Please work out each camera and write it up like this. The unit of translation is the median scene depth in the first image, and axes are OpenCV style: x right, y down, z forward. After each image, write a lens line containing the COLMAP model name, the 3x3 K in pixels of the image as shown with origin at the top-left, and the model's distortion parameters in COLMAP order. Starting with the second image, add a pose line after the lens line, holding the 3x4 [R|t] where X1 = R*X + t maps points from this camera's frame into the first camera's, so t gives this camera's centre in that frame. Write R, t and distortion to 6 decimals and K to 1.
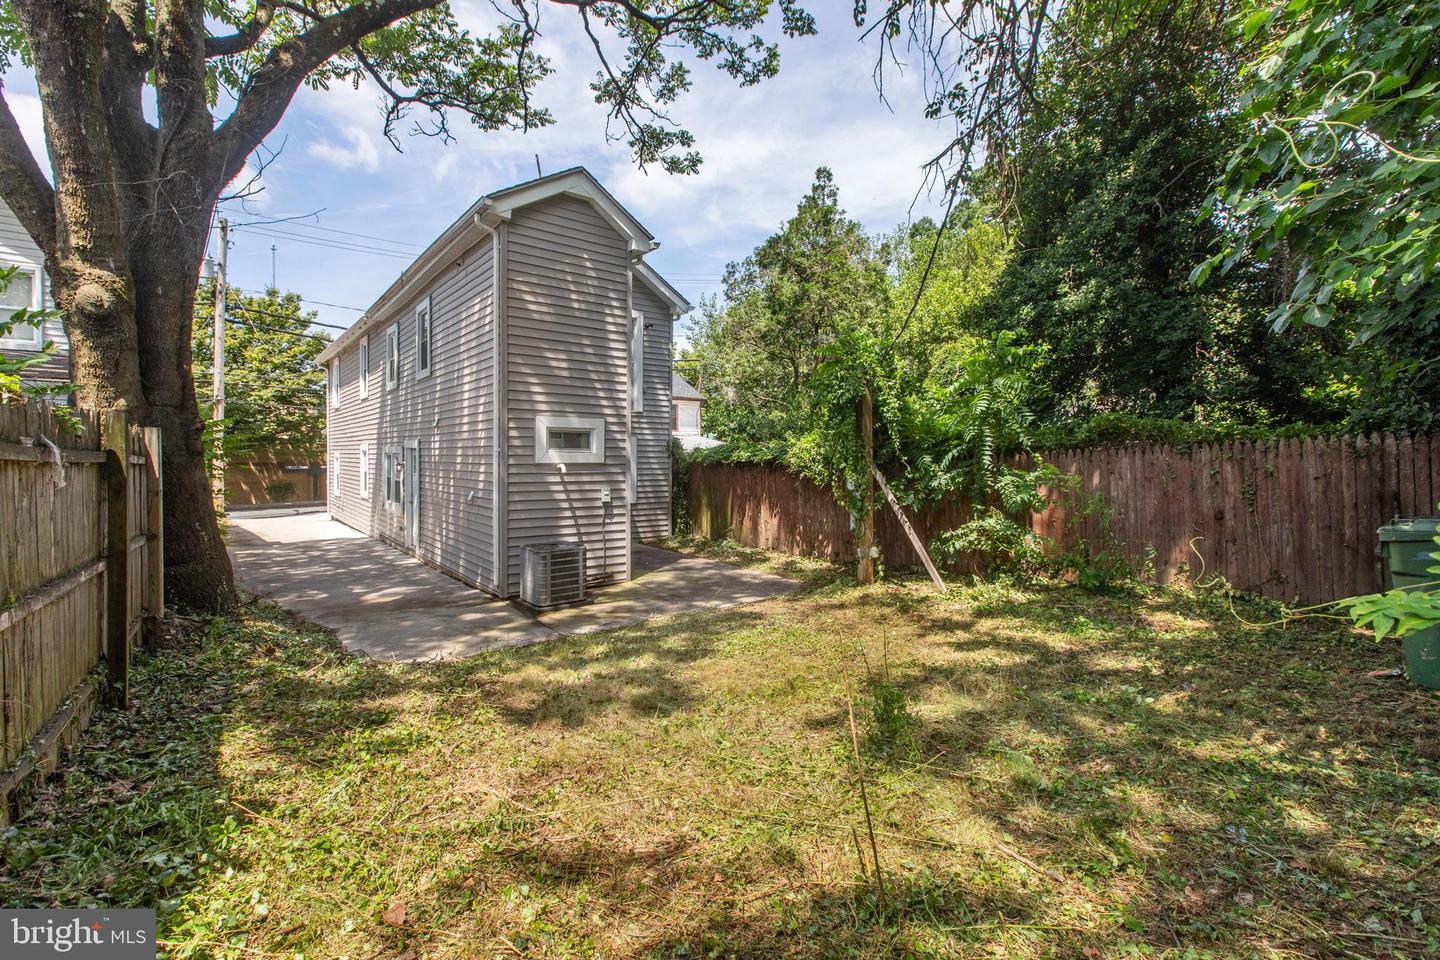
lens RADIAL K [[660.5, 0, 713.2], [0, 660.5, 471.5], [0, 0, 1]] dist [0.011998, 0.001943]
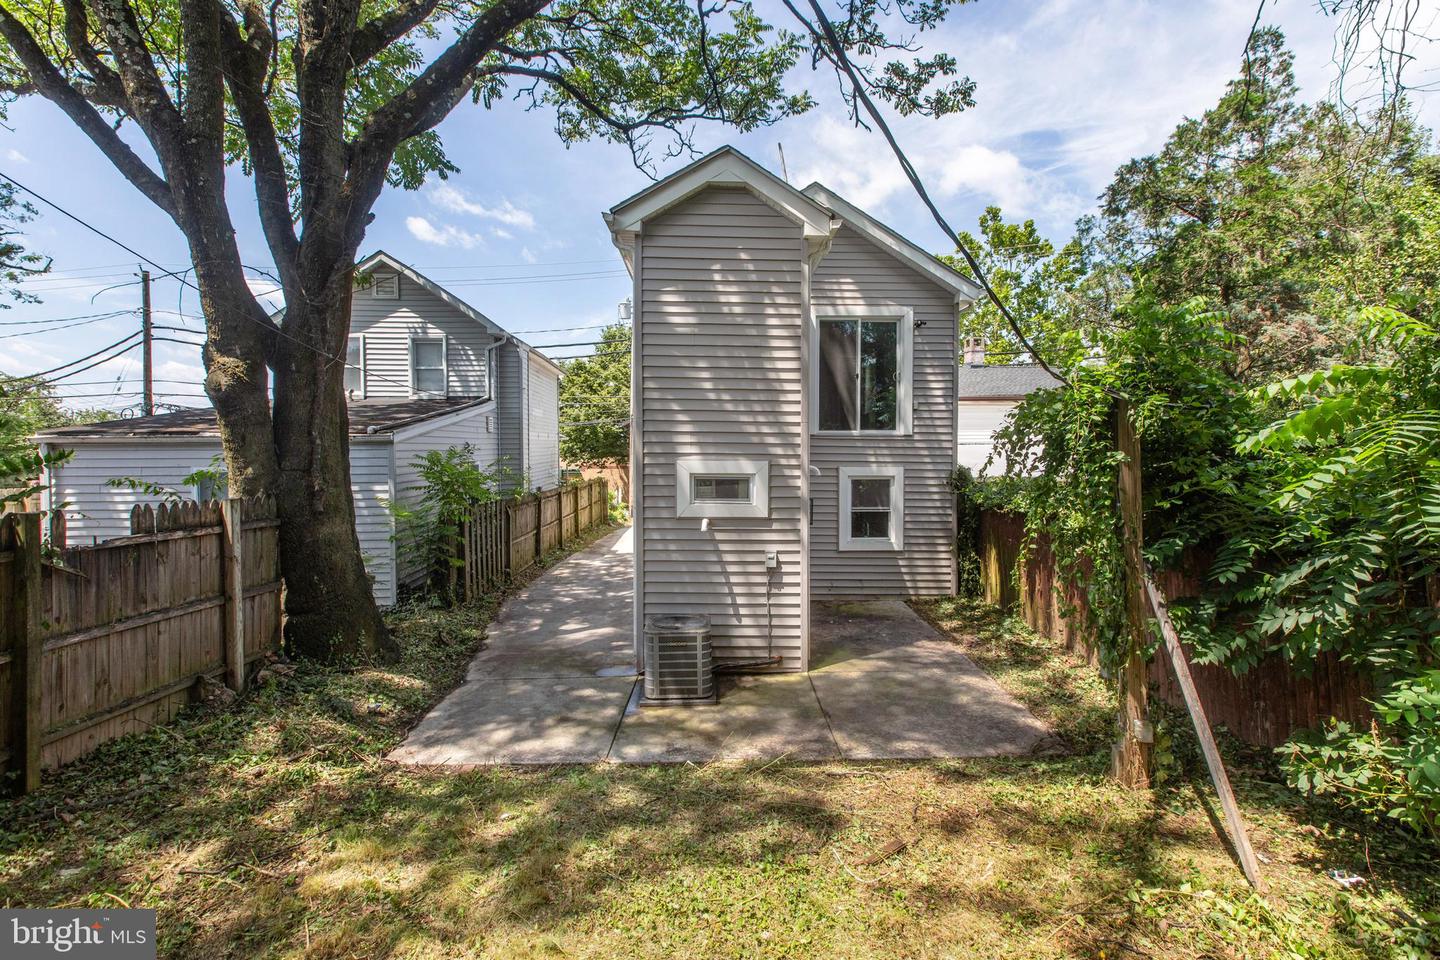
lens RADIAL K [[660.5, 0, 713.5], [0, 660.5, 473.6], [0, 0, 1]] dist [0.011998, 0.001943]
pose [[0.799271, 0.017161, -0.600726, 0.182859], [-0.013985, 0.999853, 0.009955, -0.051789], [0.600808, 0.000444, 0.799393, 0.242915]]
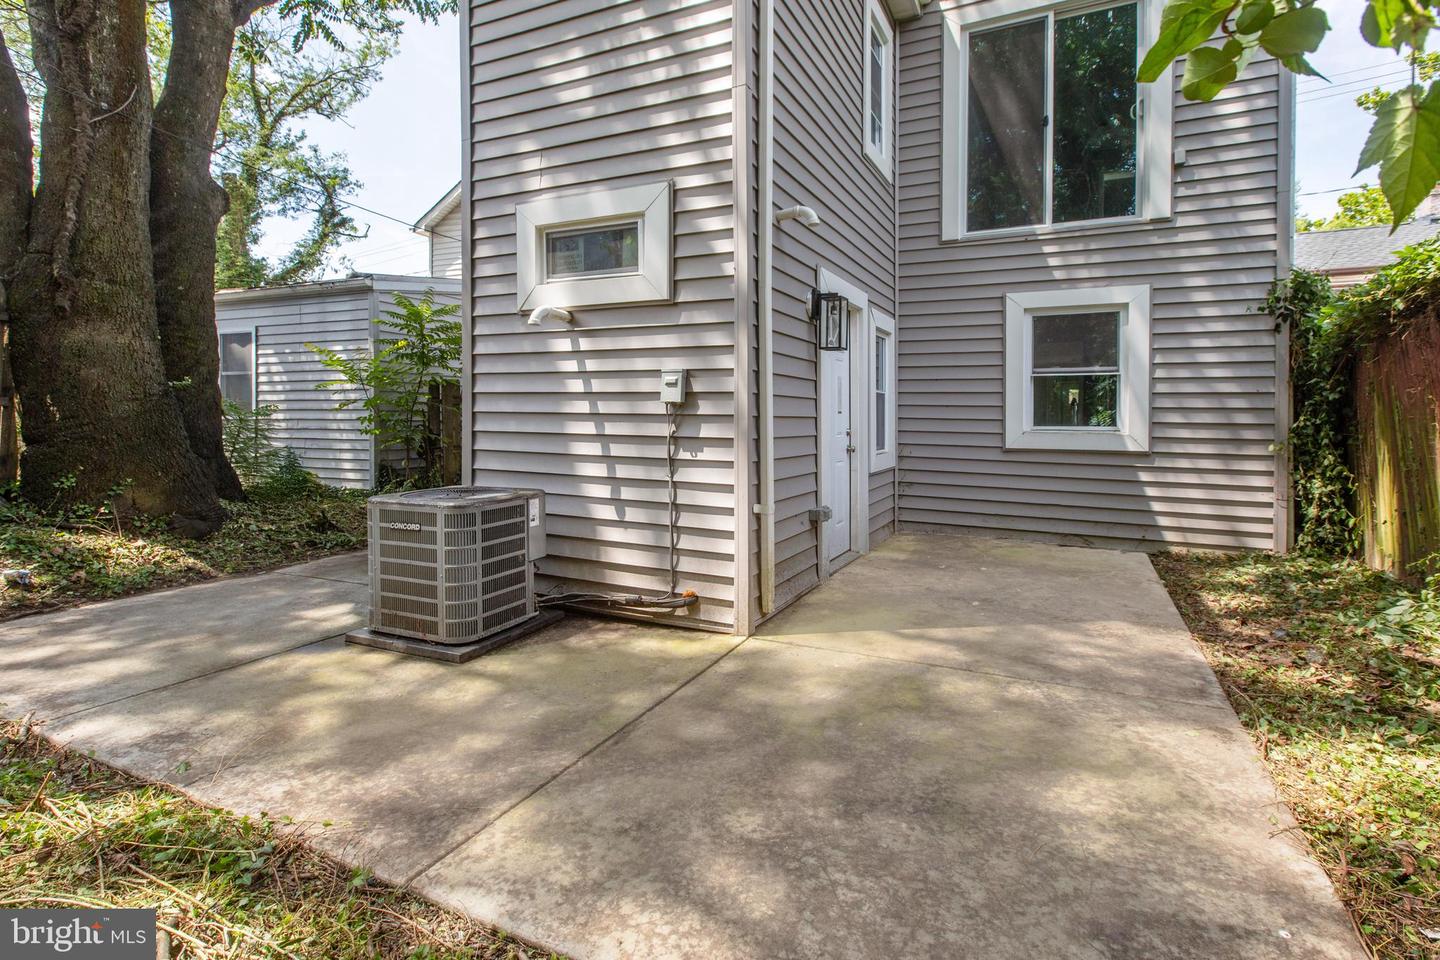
lens RADIAL K [[713.6, 0, 647.1], [0, 713.6, 405.7], [0, 0, 1]] dist [0.011090, -0.000425]
pose [[0.431807, 0.002988, -0.901961, 0.142558], [-0.025162, 0.999645, -0.008734, 0.037327], [0.901615, 0.026467, 0.431729, 0.590868]]
